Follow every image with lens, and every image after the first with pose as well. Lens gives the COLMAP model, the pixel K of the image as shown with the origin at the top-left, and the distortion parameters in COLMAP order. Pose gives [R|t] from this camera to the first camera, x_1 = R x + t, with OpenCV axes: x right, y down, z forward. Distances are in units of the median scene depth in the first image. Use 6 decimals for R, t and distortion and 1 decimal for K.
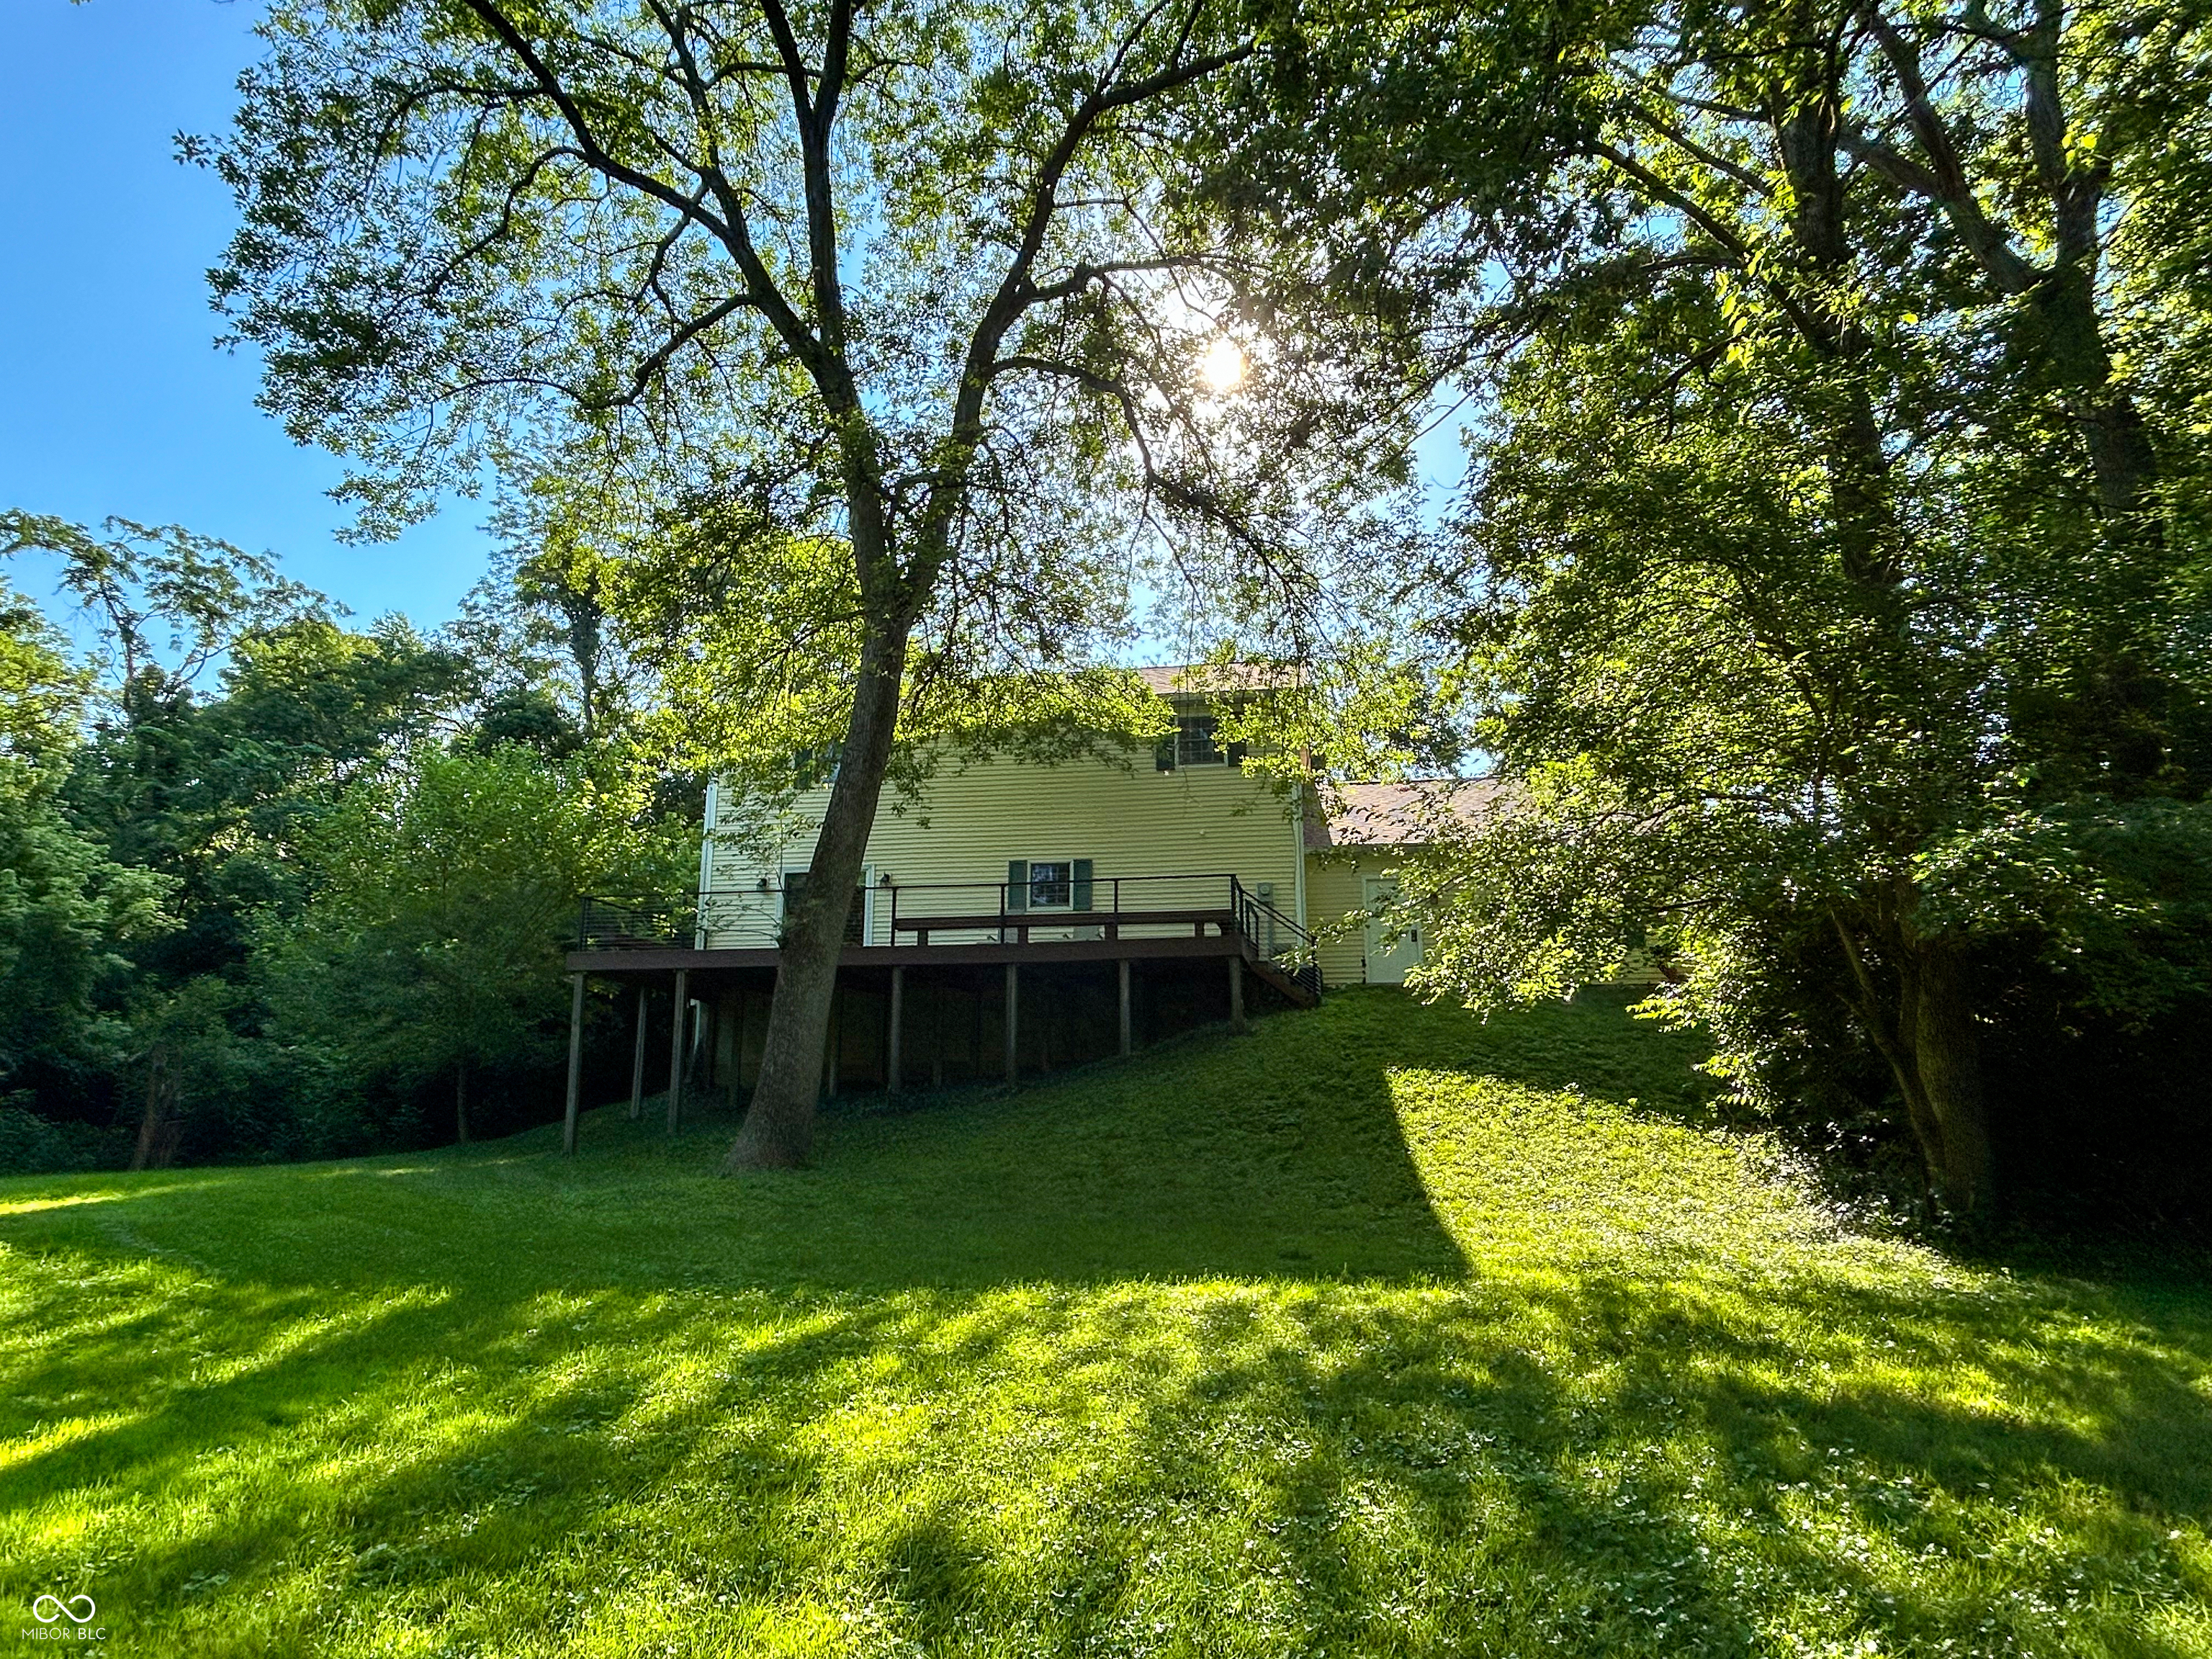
lens RADIAL K [[1253.4, 0, 1093.1], [0, 1253.4, 822.9], [0, 0, 1]] dist [-0.000211, -0.001811]
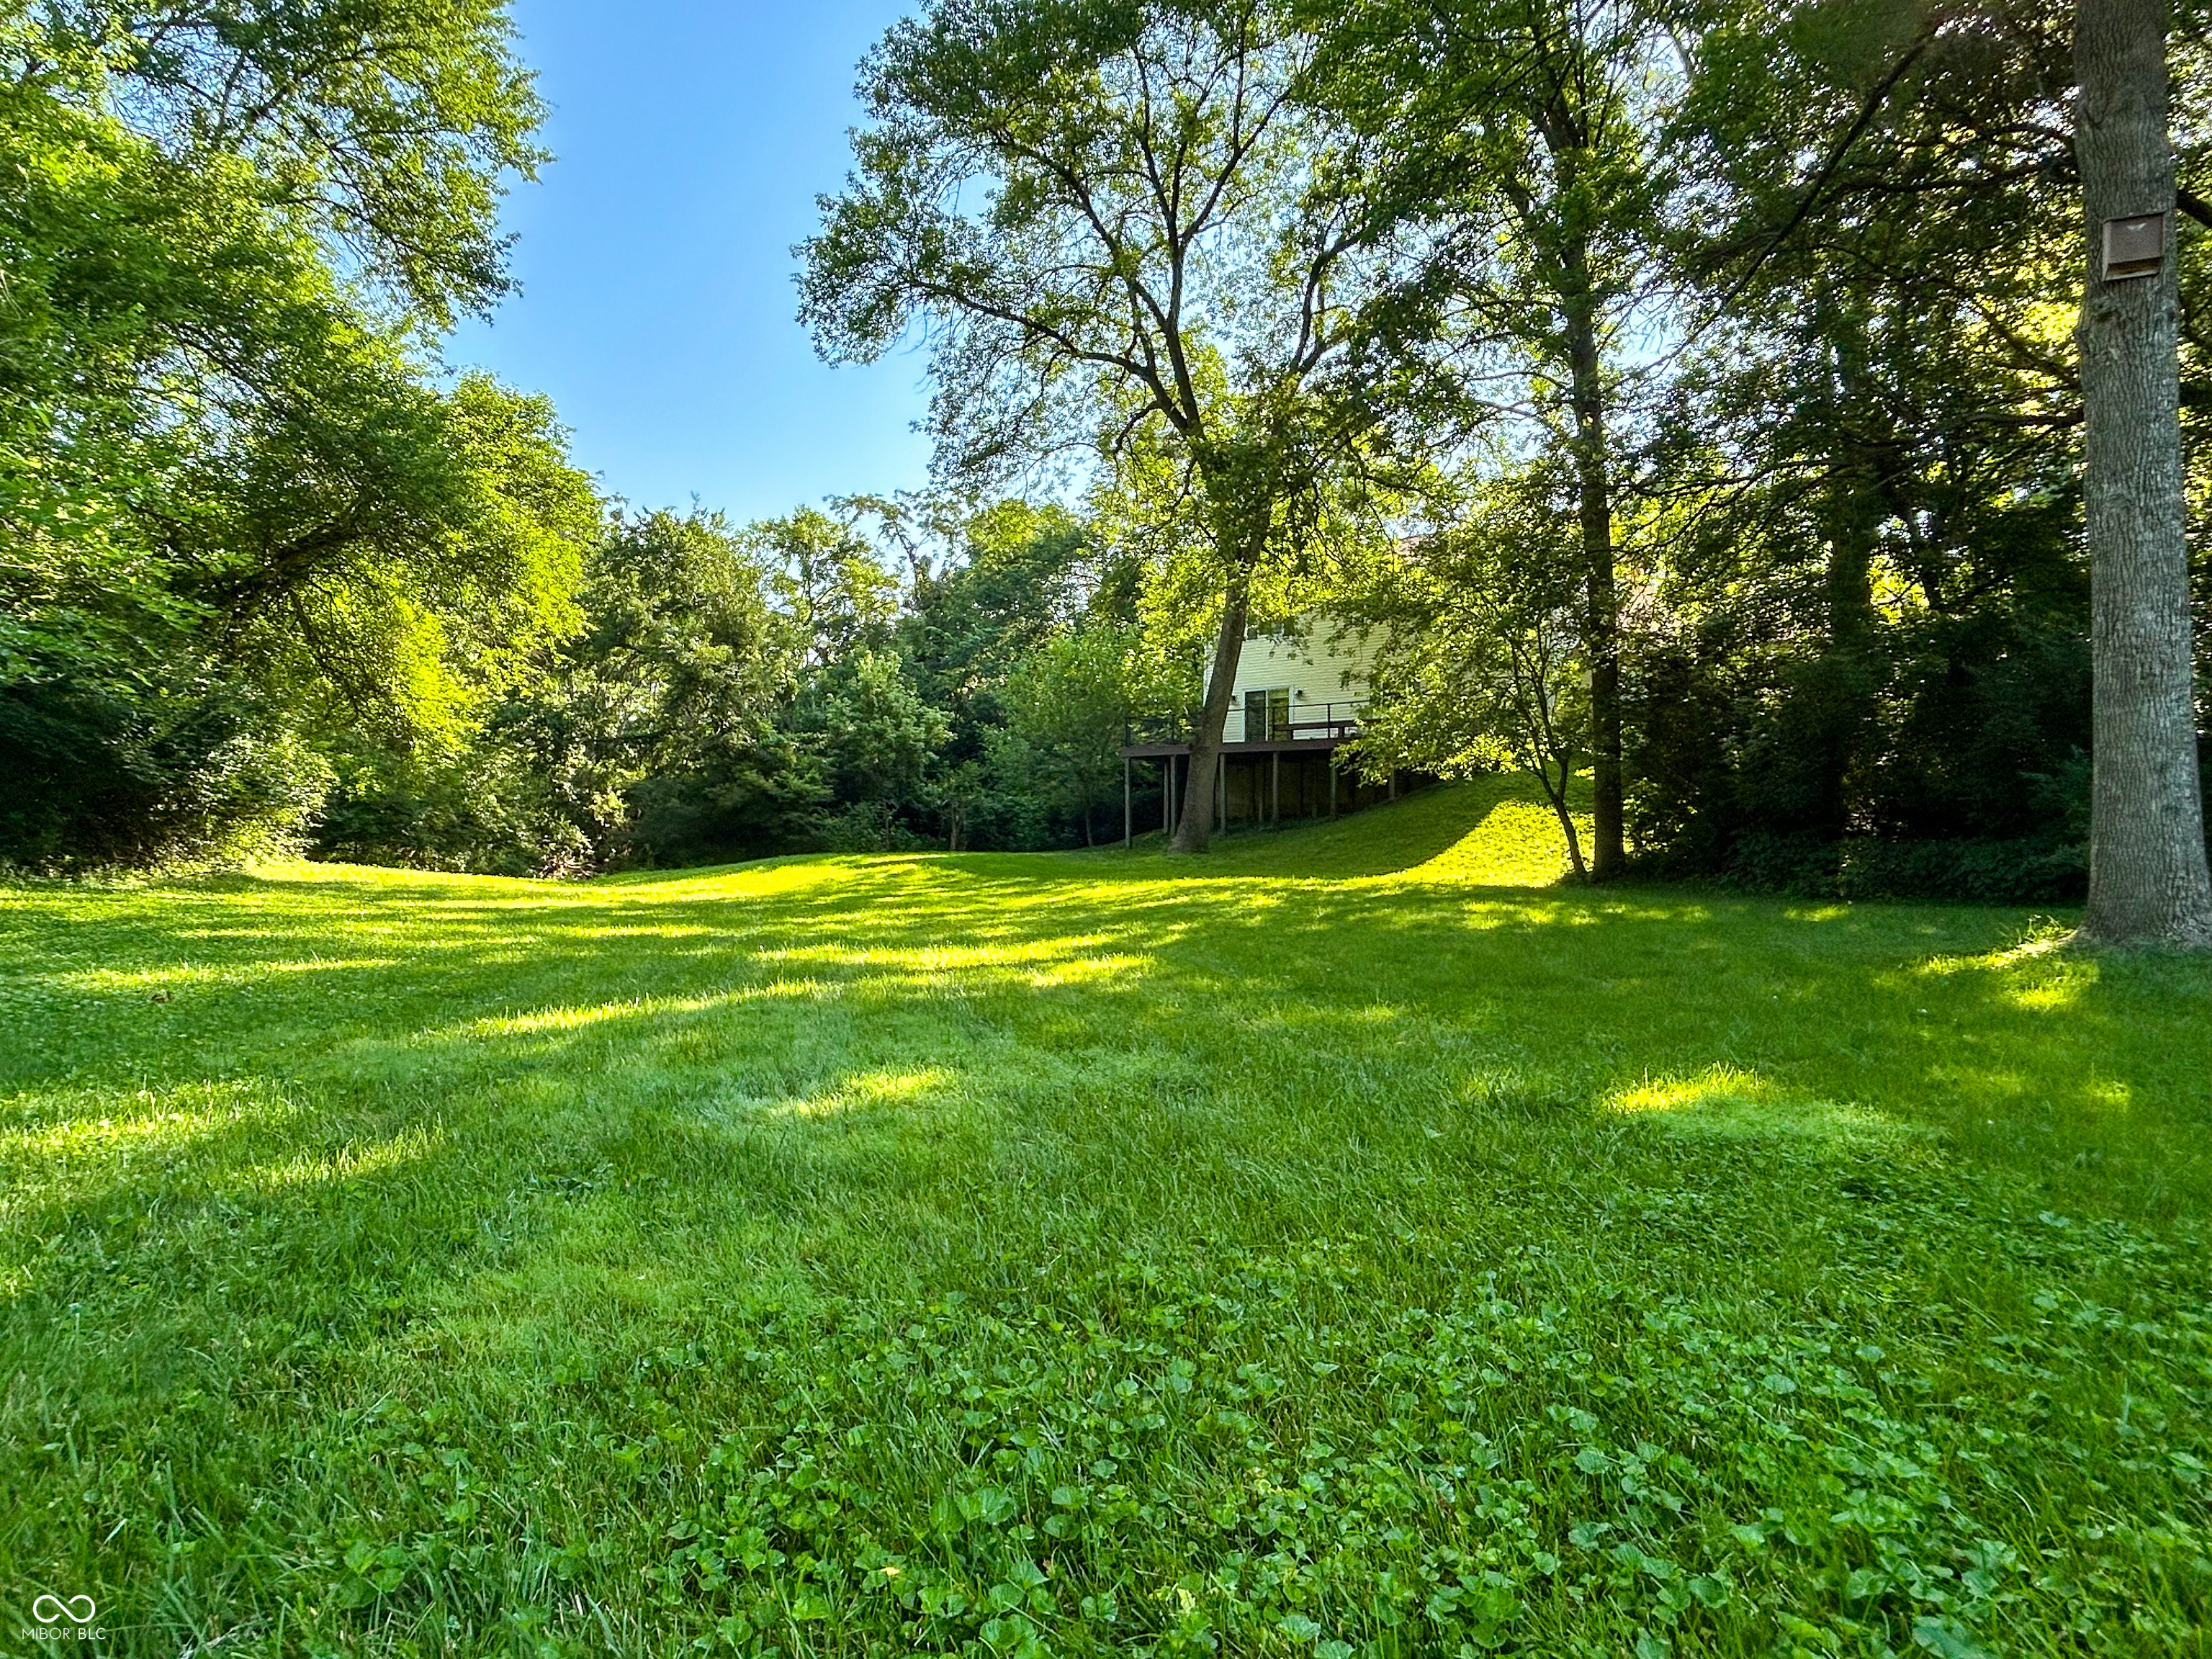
lens RADIAL K [[1253.4, 0, 1109.6], [0, 1253.4, 827.0], [0, 0, 1]] dist [-0.000211, -0.001811]
pose [[0.868510, 0.005513, -0.495642, 0.462504], [0.097472, 0.978514, 0.181684, -0.113973], [0.485994, -0.206106, 0.849312, -0.588909]]
